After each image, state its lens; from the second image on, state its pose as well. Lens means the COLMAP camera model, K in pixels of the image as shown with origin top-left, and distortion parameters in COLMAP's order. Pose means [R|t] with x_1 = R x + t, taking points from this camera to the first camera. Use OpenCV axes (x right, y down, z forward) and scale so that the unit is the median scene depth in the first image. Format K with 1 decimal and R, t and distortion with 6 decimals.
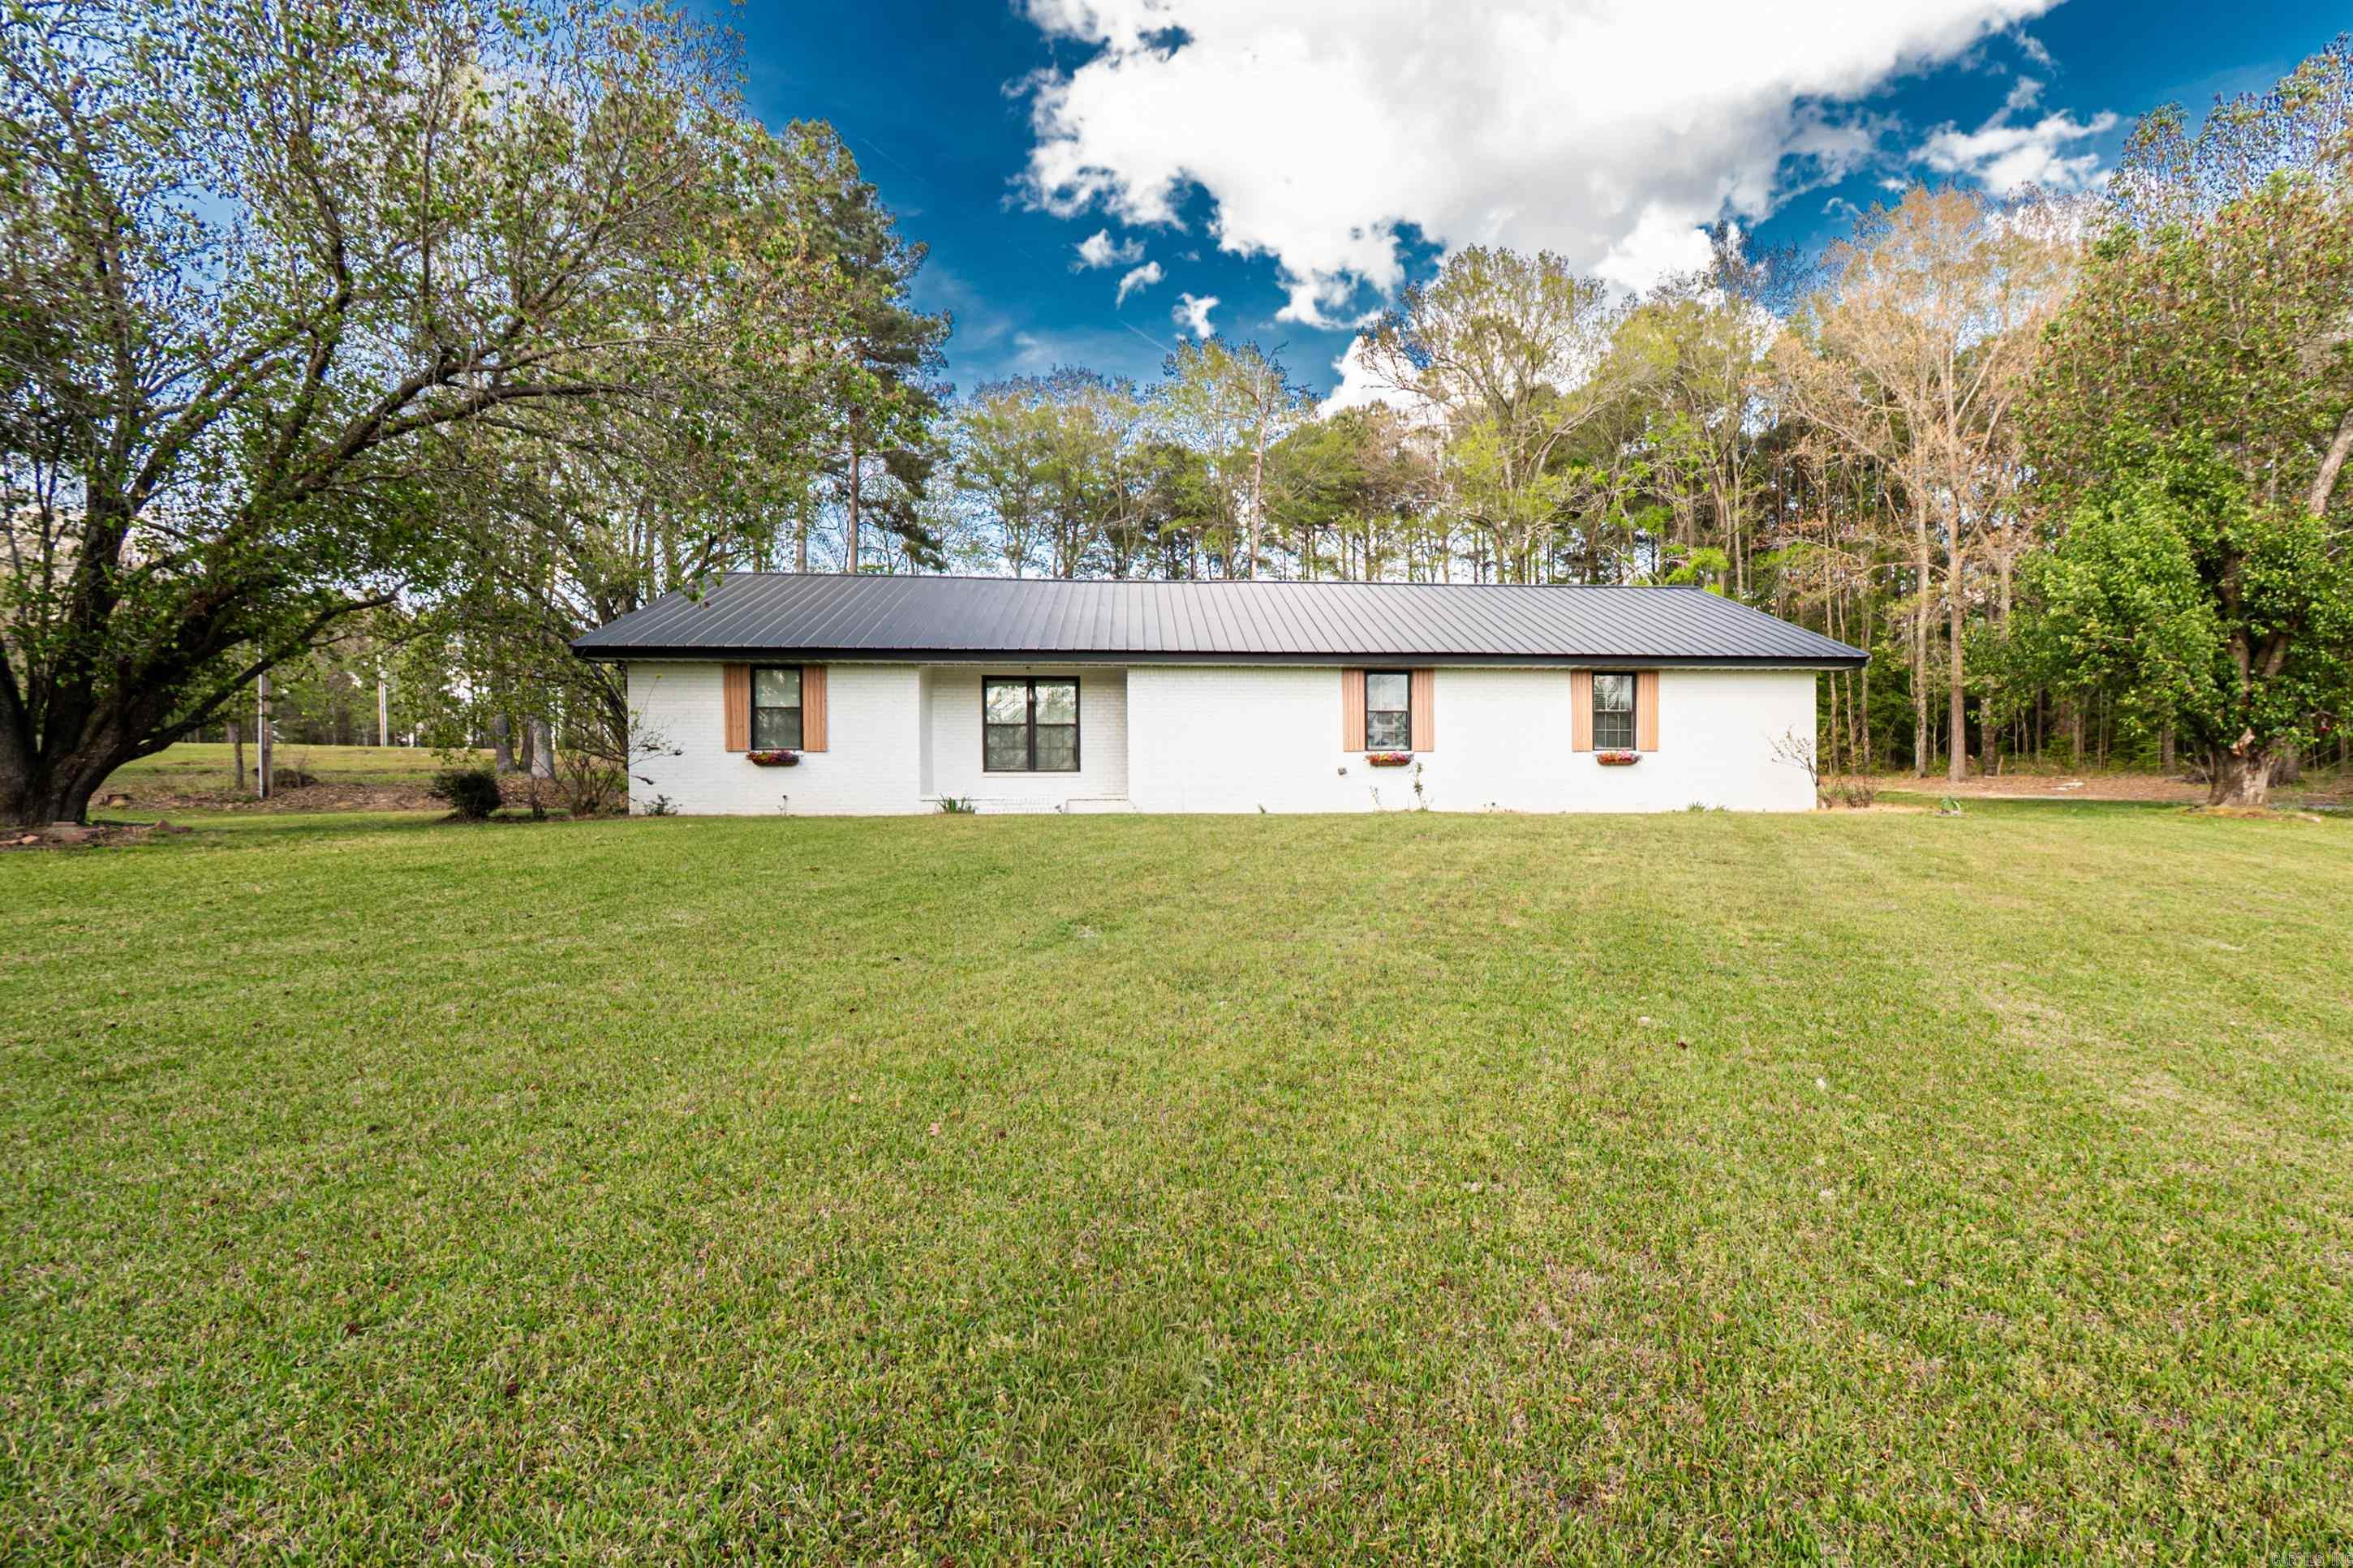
lens RADIAL K [[1043.4, 0, 1176.5], [0, 1043.4, 790.4], [0, 0, 1]] dist [0.006280, -0.002112]
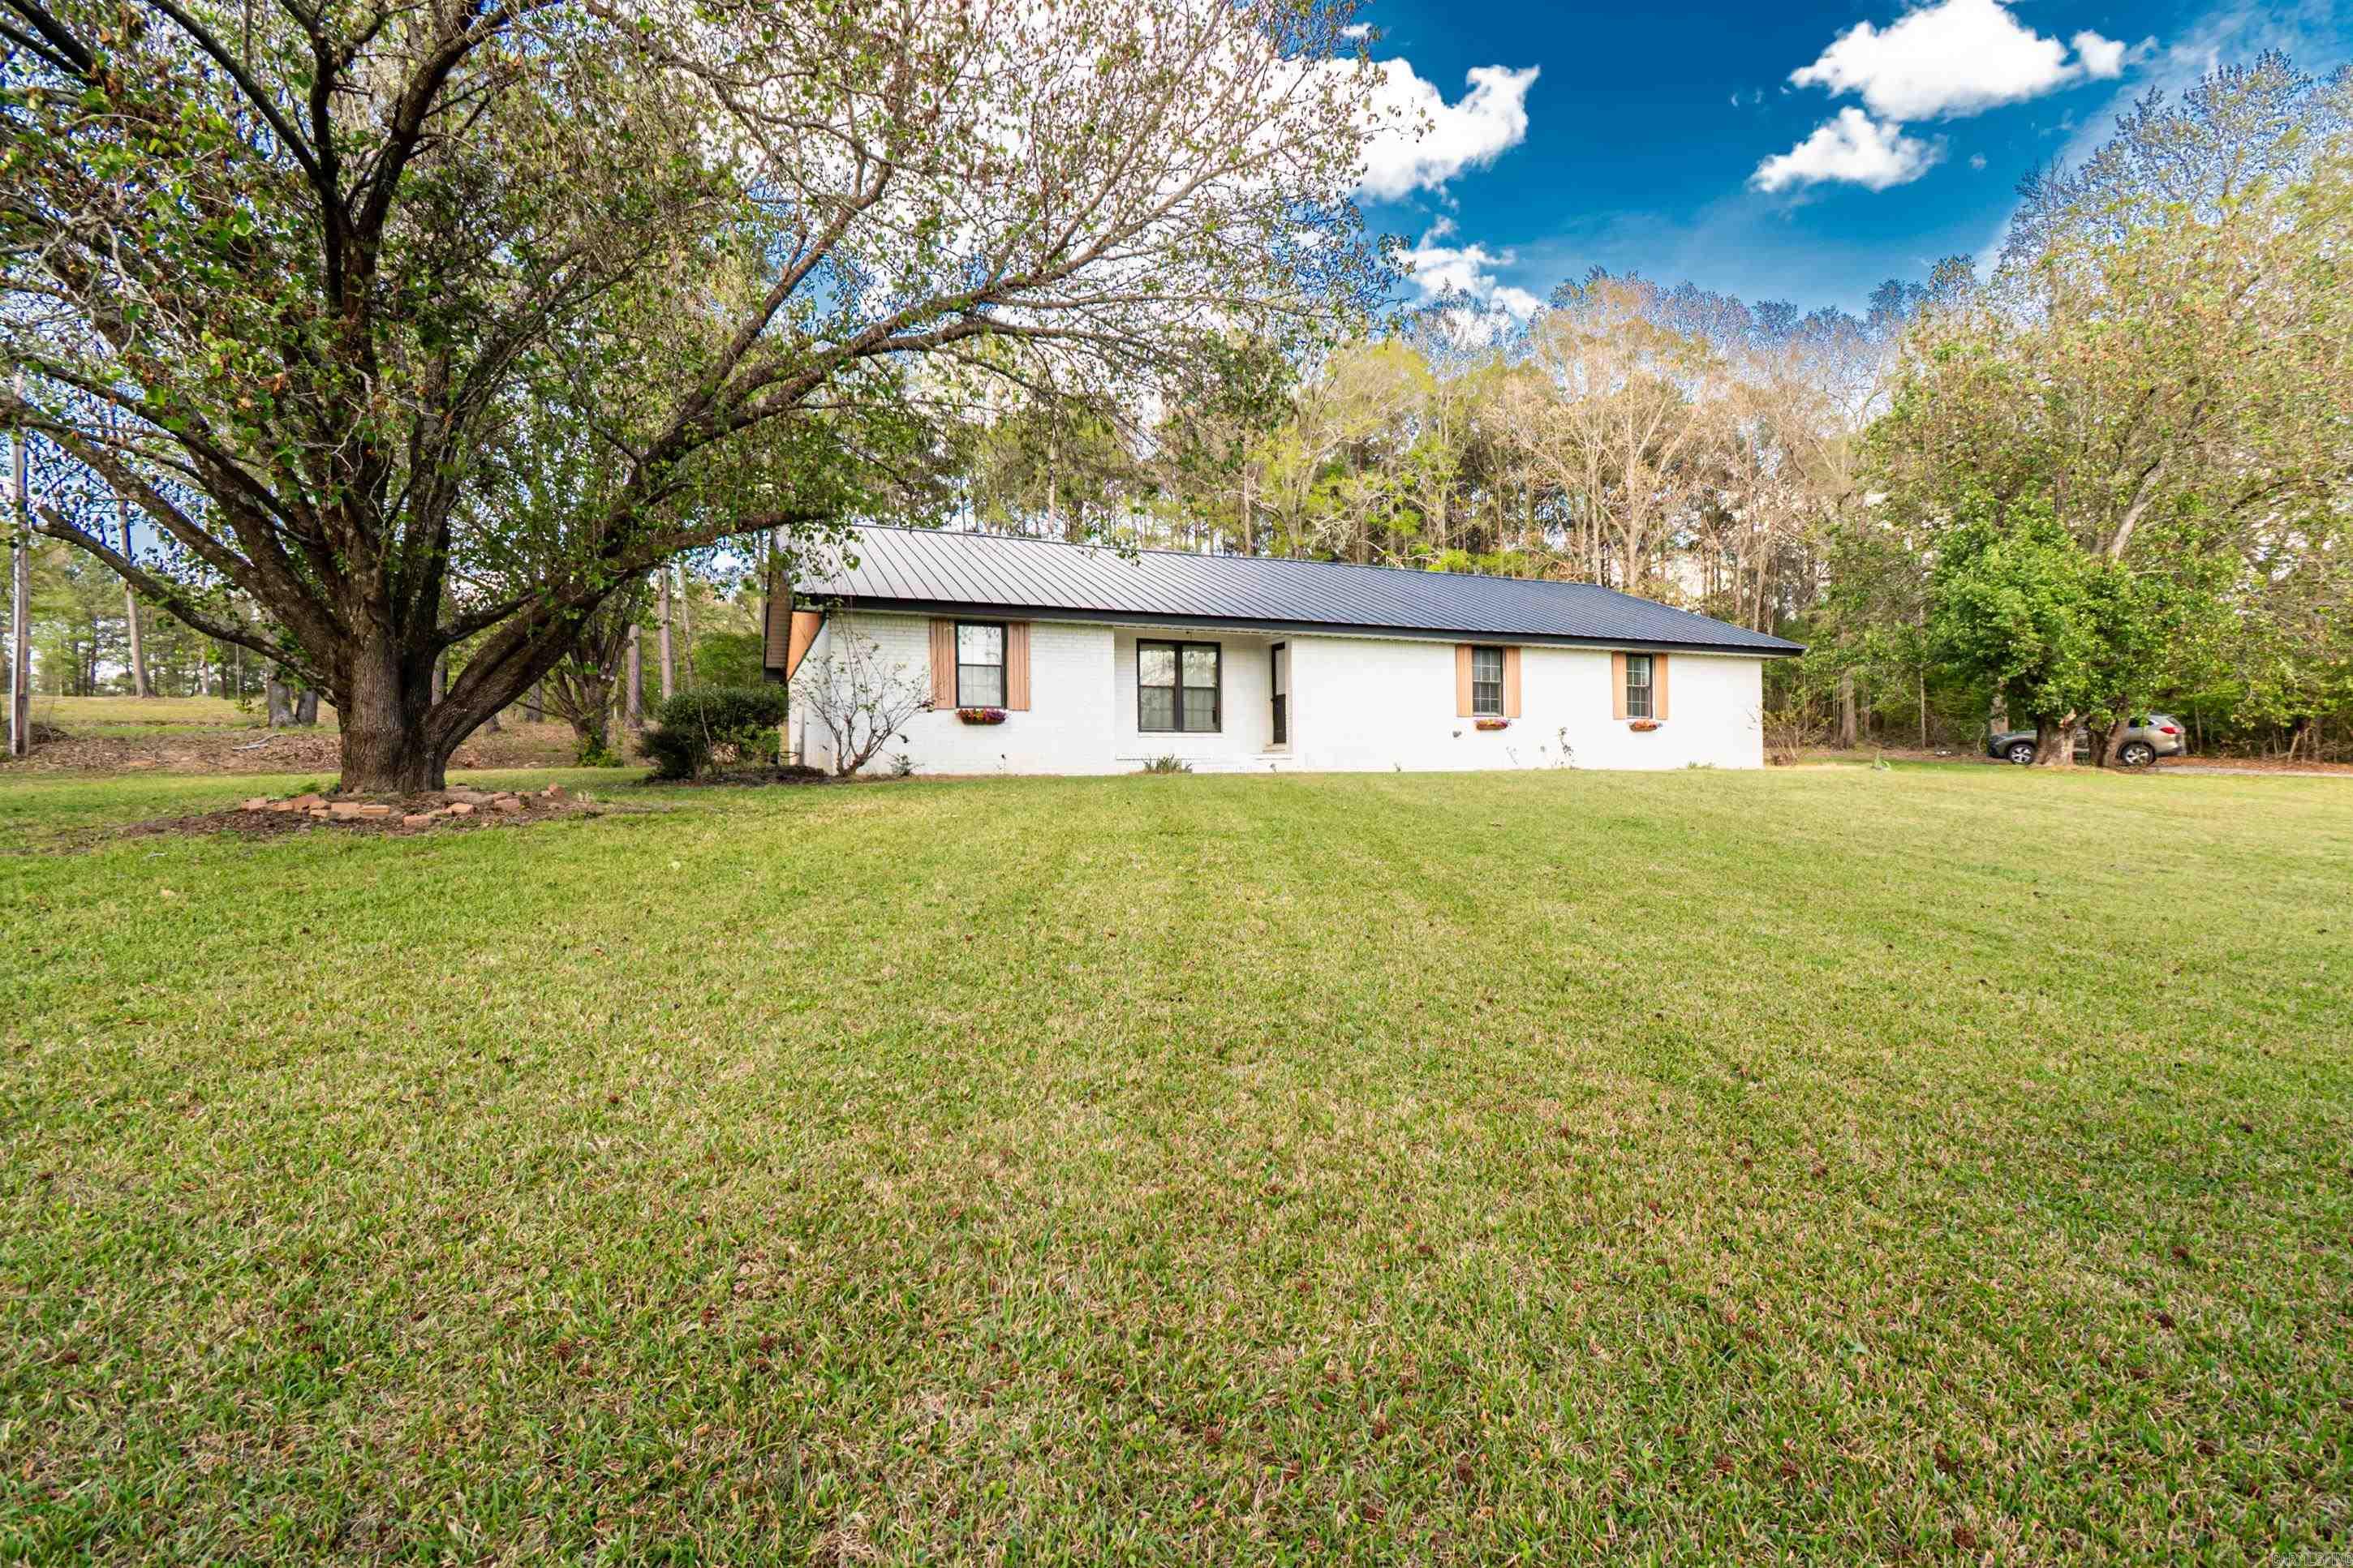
lens RADIAL K [[1043.4, 0, 1181.9], [0, 1043.4, 776.5], [0, 0, 1]] dist [0.006280, -0.002112]
pose [[0.953203, -0.004996, 0.302290, -0.457986], [-0.002766, 0.999678, 0.025243, 0.000223], [-0.302318, -0.024897, 0.952882, -0.001847]]
